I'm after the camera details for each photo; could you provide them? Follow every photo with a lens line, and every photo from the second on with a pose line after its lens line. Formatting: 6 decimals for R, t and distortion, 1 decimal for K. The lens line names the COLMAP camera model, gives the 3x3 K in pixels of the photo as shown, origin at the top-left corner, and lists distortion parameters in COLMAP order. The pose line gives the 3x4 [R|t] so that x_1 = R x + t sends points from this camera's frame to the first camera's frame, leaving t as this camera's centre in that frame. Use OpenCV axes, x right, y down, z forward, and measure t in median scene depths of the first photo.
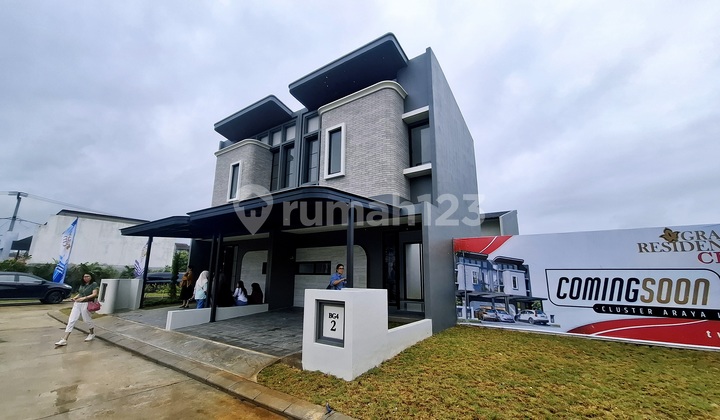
lens RADIAL K [[300.2, 0, 356.8], [0, 300.2, 207.5], [0, 0, 1]] dist [0.000697, -0.000006]
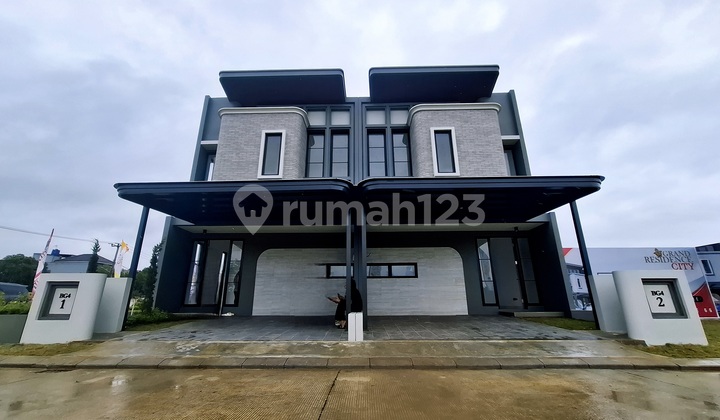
lens RADIAL K [[299.2, 0, 357.6], [0, 299.2, 208.5], [0, 0, 1]] dist [0.000460, 0.000004]
pose [[0.822097, 0.163007, 0.545514, -0.989458], [-0.113417, 0.985822, -0.123656, 0.188046], [-0.557937, 0.039787, 0.828929, 0.411776]]
